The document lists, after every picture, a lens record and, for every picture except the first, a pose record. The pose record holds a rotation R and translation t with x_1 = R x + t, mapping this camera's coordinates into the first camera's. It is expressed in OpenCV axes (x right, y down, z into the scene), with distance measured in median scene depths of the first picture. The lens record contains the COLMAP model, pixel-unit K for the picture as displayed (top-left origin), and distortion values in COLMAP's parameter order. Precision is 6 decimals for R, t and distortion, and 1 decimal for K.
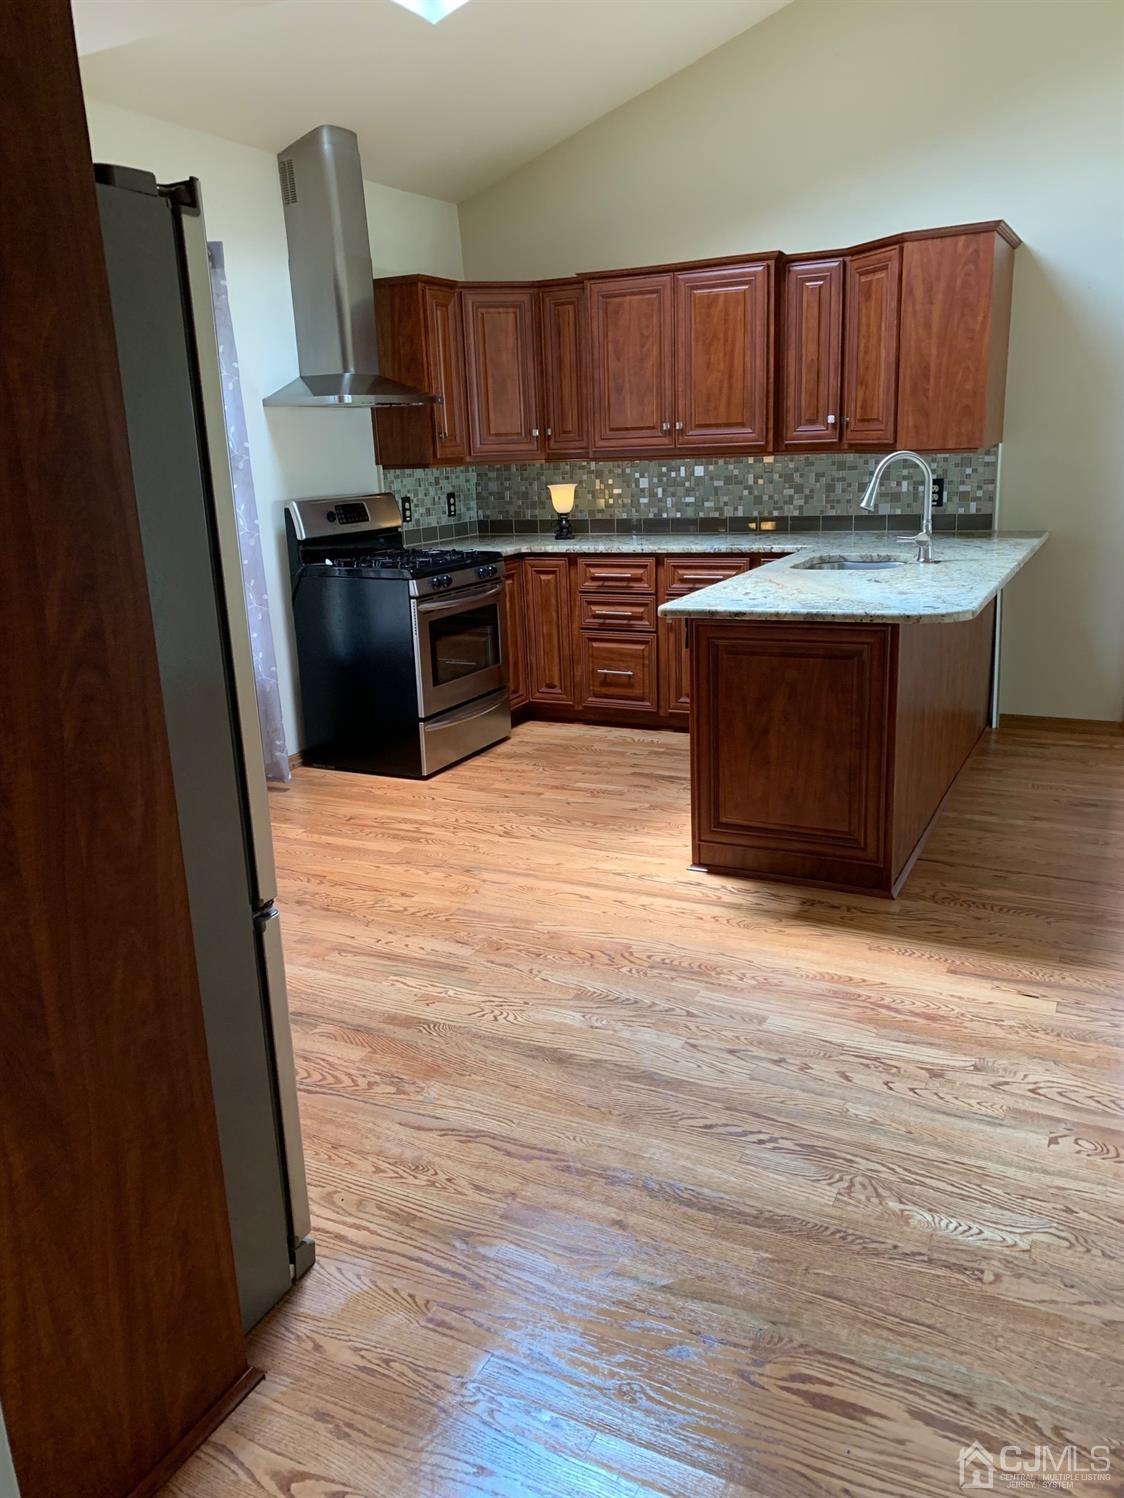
lens RADIAL K [[1131.0, 0, 572.0], [0, 1131.0, 749.1], [0, 0, 1]] dist [0.021087, -0.018628]
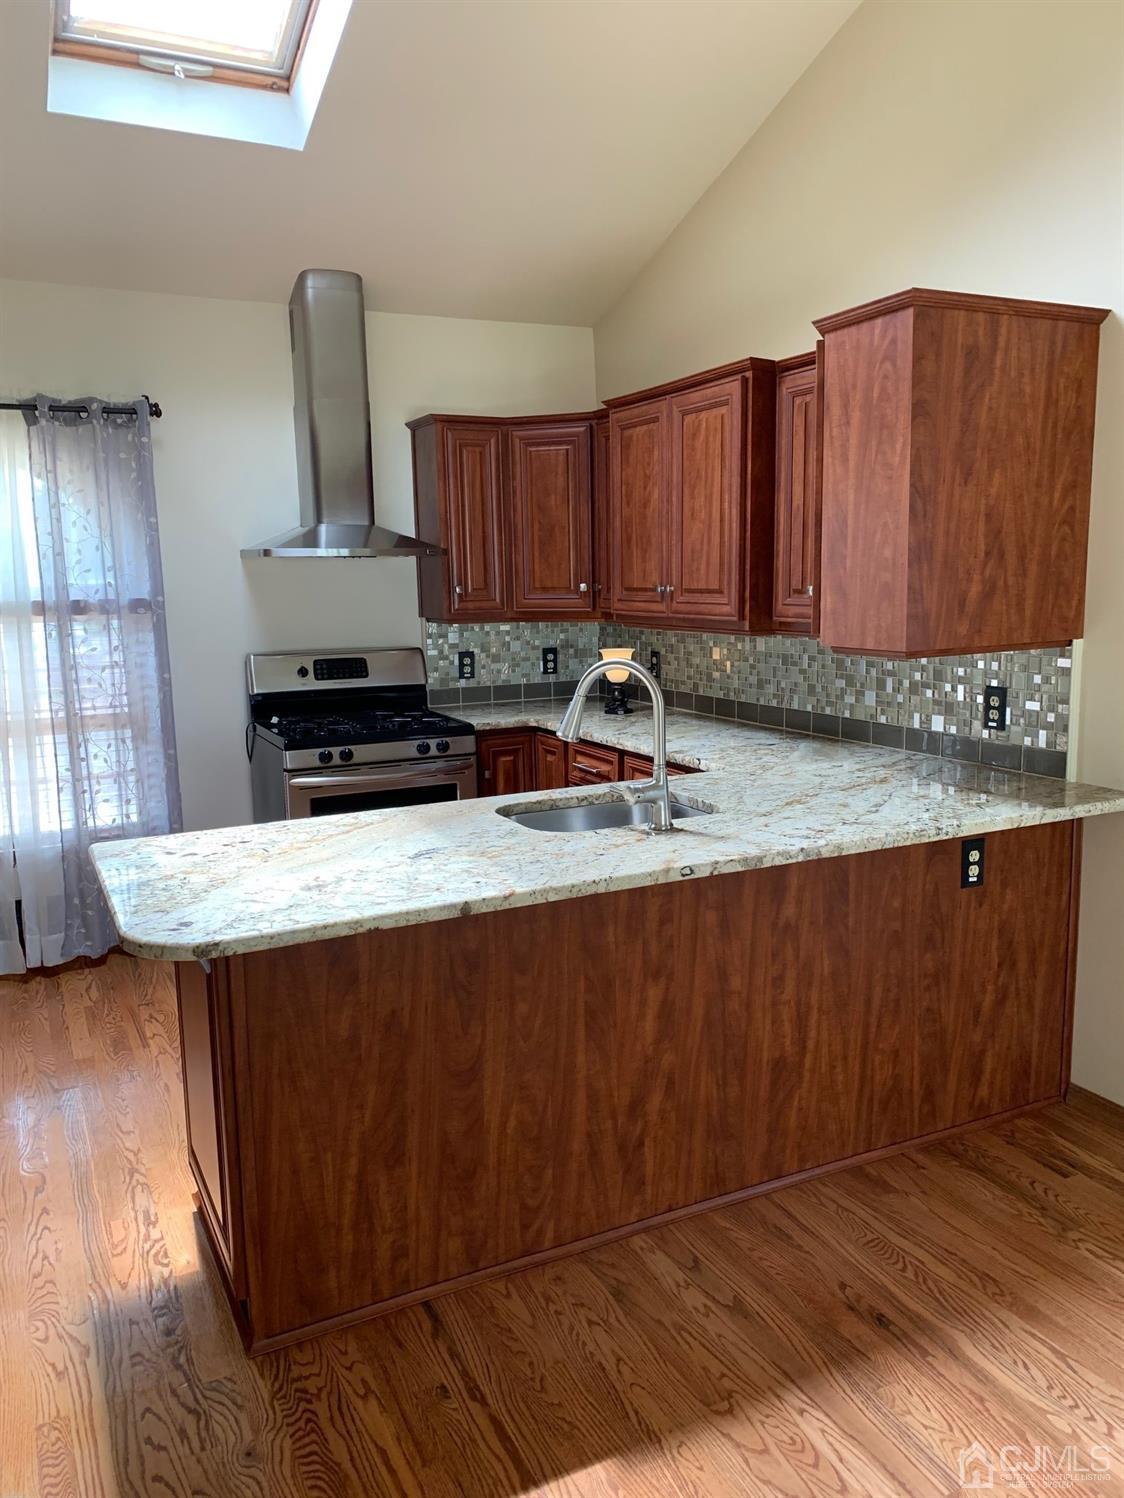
lens RADIAL K [[1131.0, 0, 564.8], [0, 1131.0, 756.7], [0, 0, 1]] dist [0.021087, -0.018628]
pose [[0.797441, 0.123664, -0.590589, 0.501697], [-0.172912, 0.984558, -0.027316, -0.140352], [0.578092, 0.123902, 0.806510, 0.356790]]
